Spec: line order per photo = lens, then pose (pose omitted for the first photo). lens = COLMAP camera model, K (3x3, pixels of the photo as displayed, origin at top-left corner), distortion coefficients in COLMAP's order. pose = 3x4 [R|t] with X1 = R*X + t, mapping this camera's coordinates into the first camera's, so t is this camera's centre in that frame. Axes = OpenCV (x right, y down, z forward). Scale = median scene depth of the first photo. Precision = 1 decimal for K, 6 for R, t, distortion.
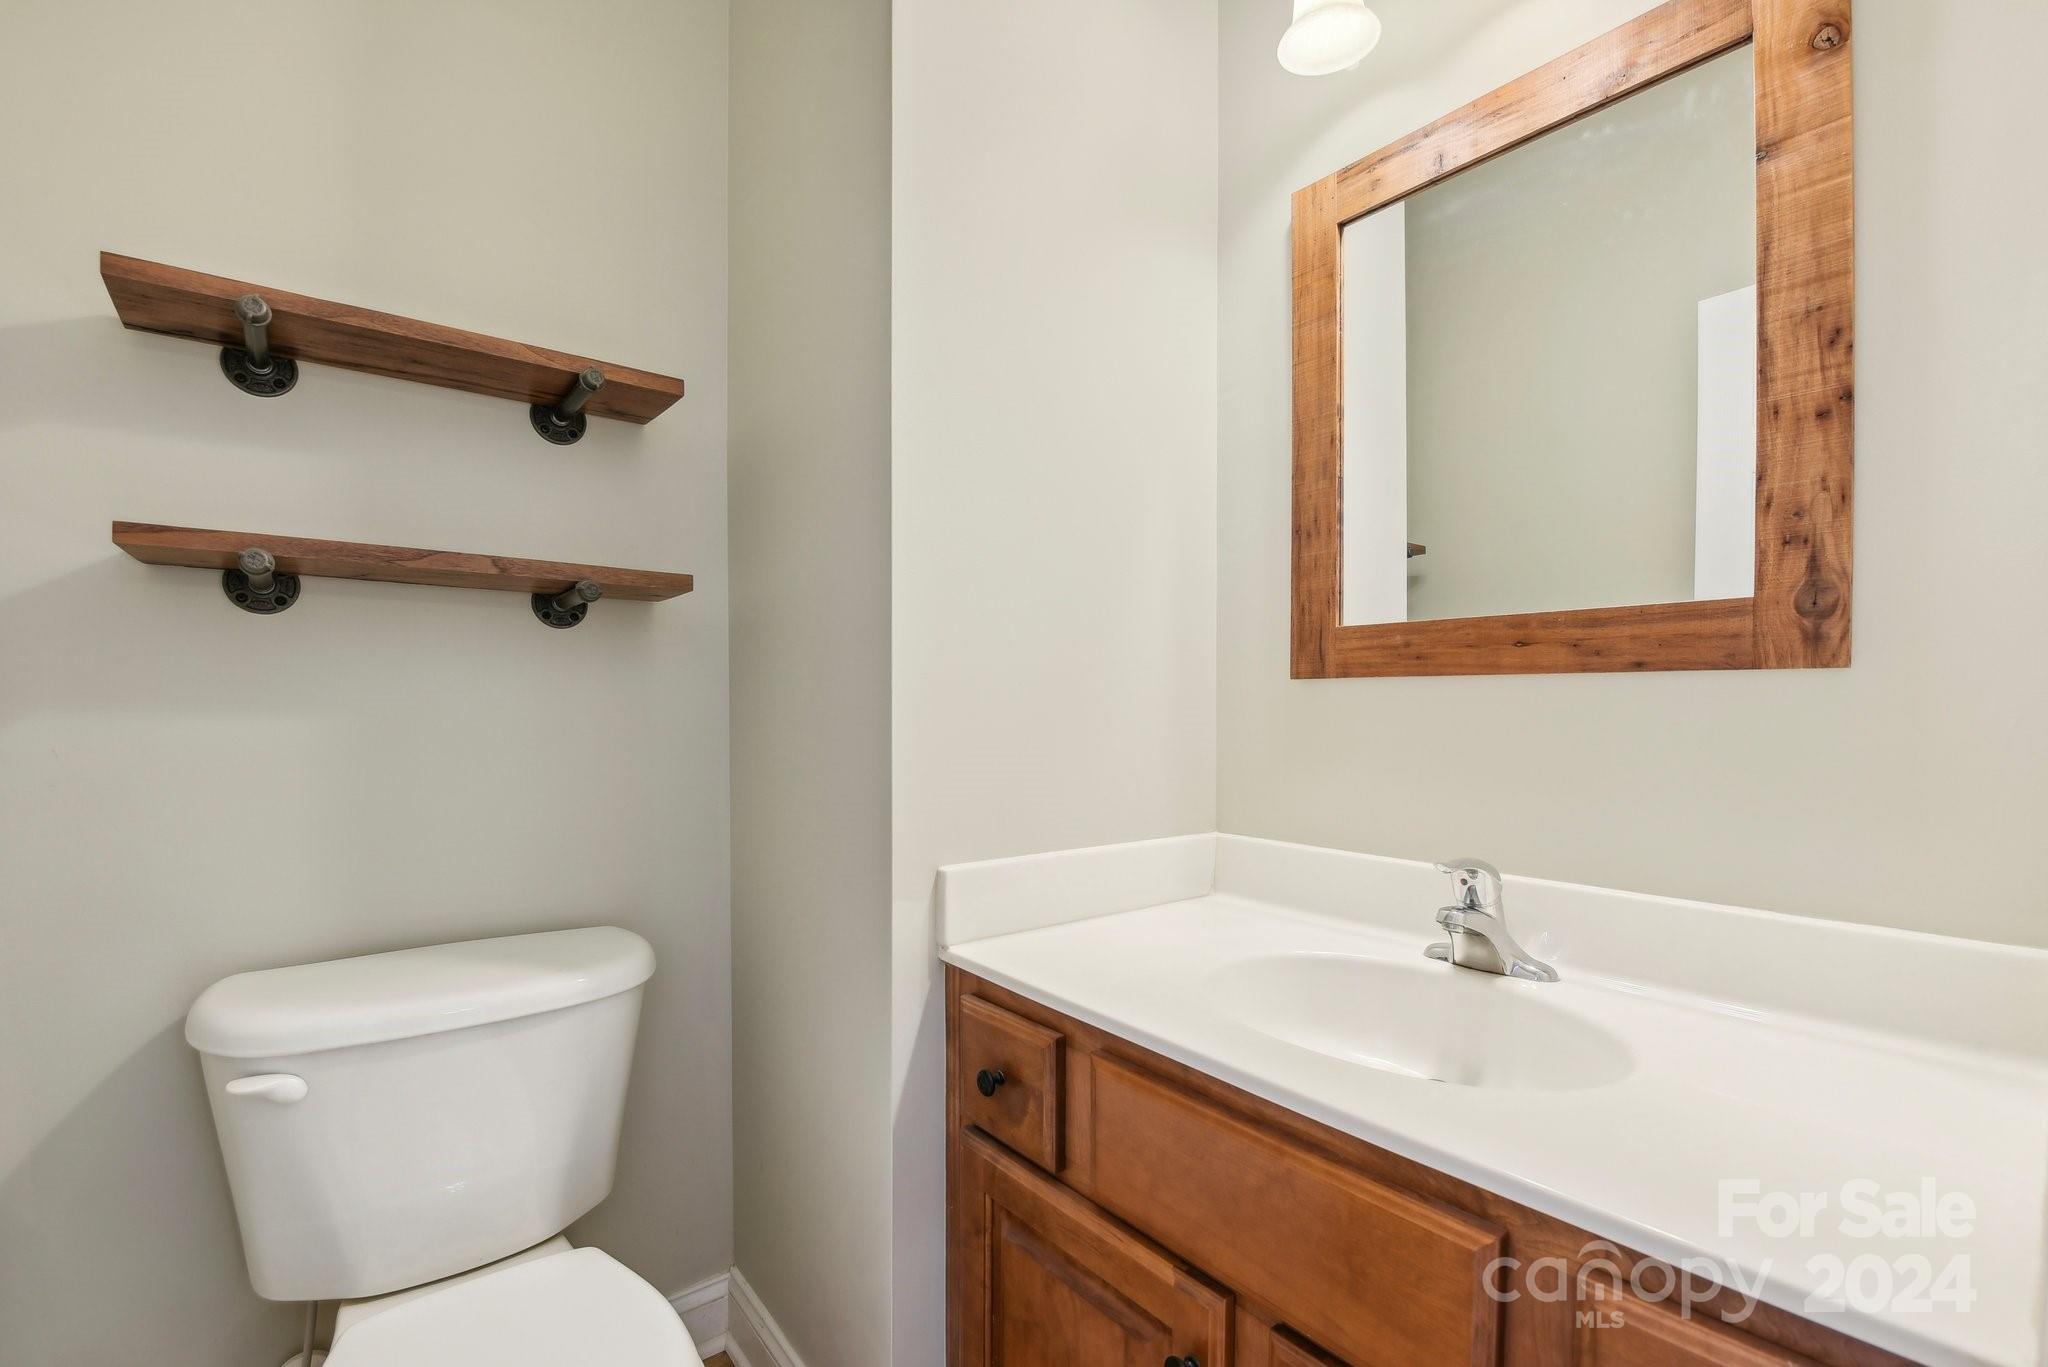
lens RADIAL K [[865.8, 0, 1035.8], [0, 865.8, 683.4], [0, 0, 1]] dist [-0.012058, -0.000170]
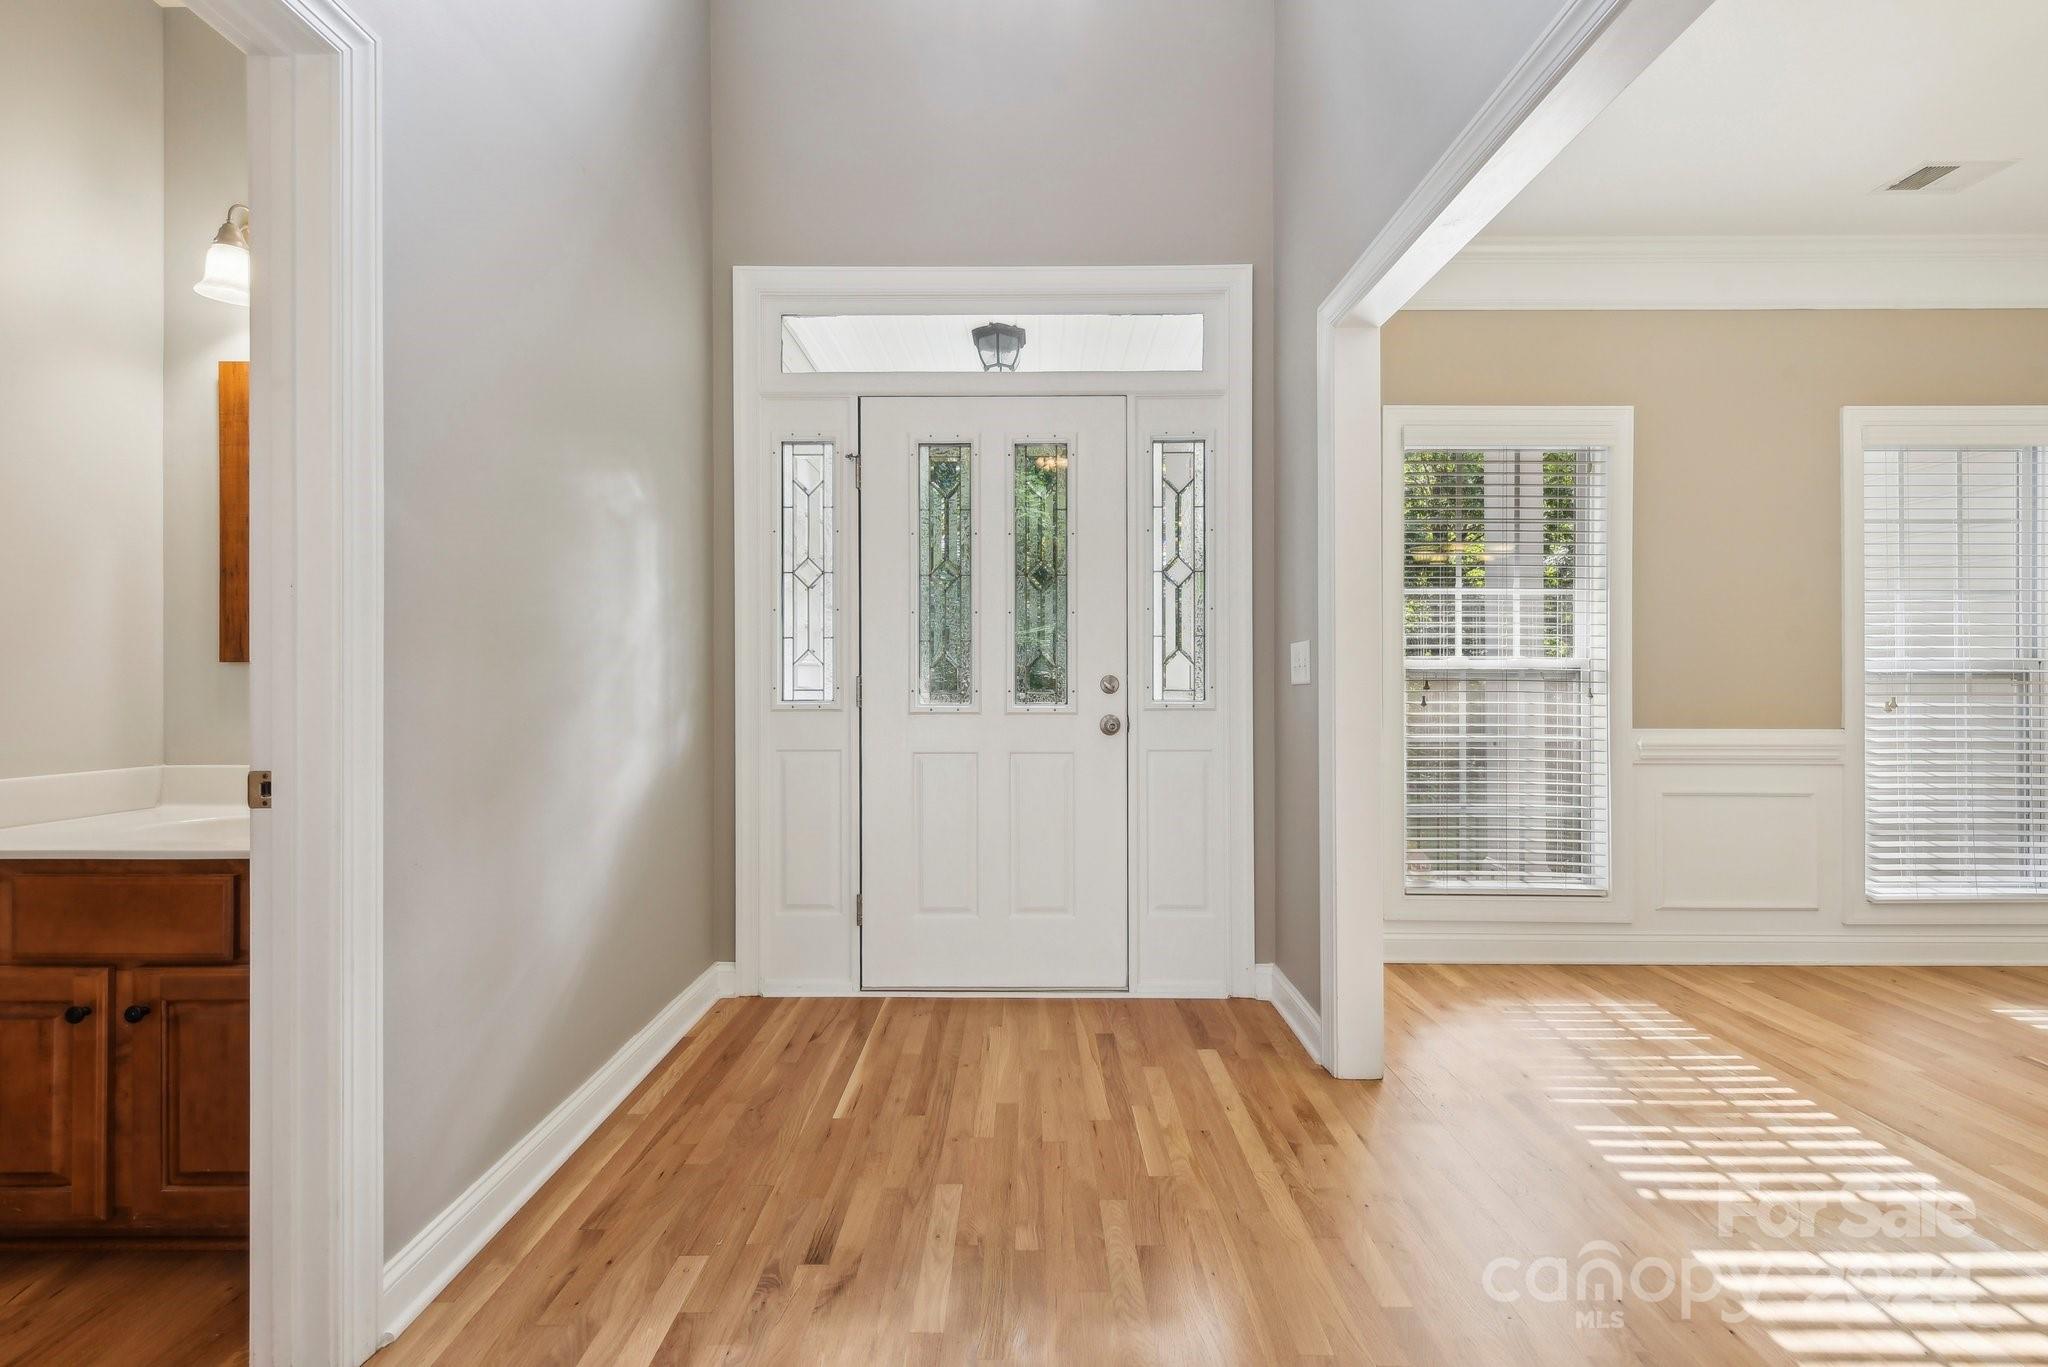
lens RADIAL K [[865.8, 0, 1035.8], [0, 865.8, 683.4], [0, 0, 1]] dist [-0.012058, -0.000170]
pose [[0.646929, 0.002125, 0.762547, 0.066847], [-0.001721, 0.999998, -0.001326, 0.034585], [-0.762548, -0.000454, 0.646931, -1.212427]]
